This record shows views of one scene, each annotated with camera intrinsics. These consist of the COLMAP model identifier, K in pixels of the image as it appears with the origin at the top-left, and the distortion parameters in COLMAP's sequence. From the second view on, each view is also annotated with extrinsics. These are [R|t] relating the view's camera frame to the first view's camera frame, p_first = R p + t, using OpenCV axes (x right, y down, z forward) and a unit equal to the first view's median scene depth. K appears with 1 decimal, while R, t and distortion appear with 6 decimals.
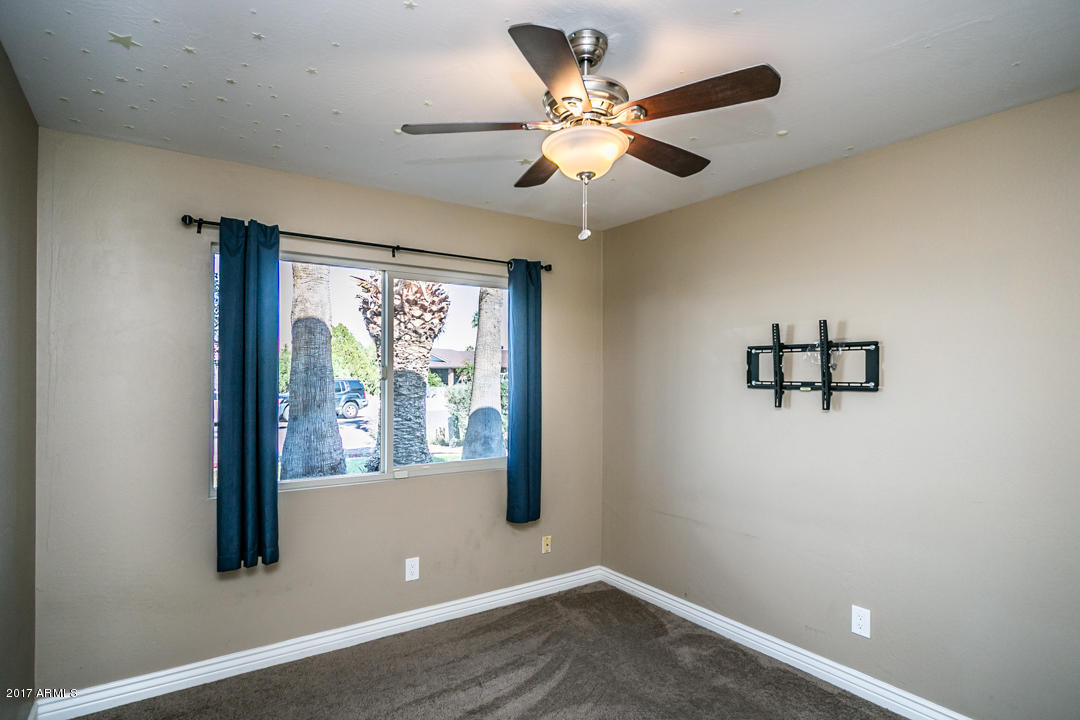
lens RADIAL K [[567.2, 0, 539.9], [0, 567.2, 359.9], [0, 0, 1]] dist [-0.003372, -0.000200]
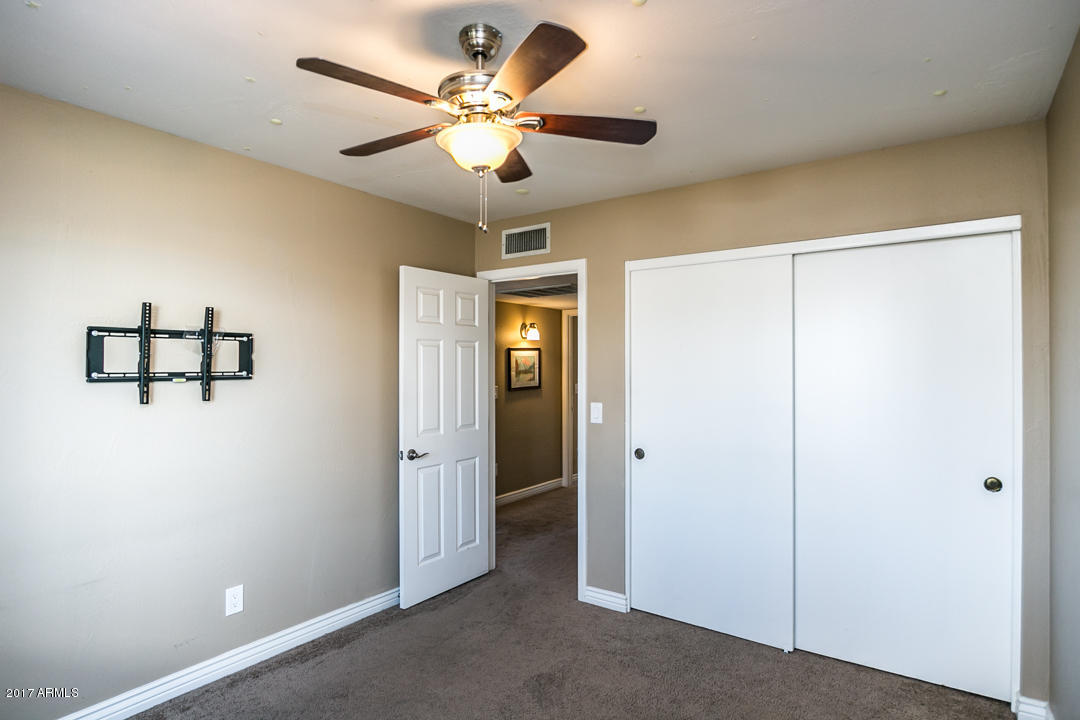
lens RADIAL K [[567.2, 0, 540.4], [0, 567.2, 360.1], [0, 0, 1]] dist [-0.003372, -0.000200]
pose [[-0.318536, 0.004639, 0.947899, -0.556970], [-0.023679, 0.999637, -0.012849, 0.016944], [-0.947615, -0.026538, -0.318310, 0.726537]]
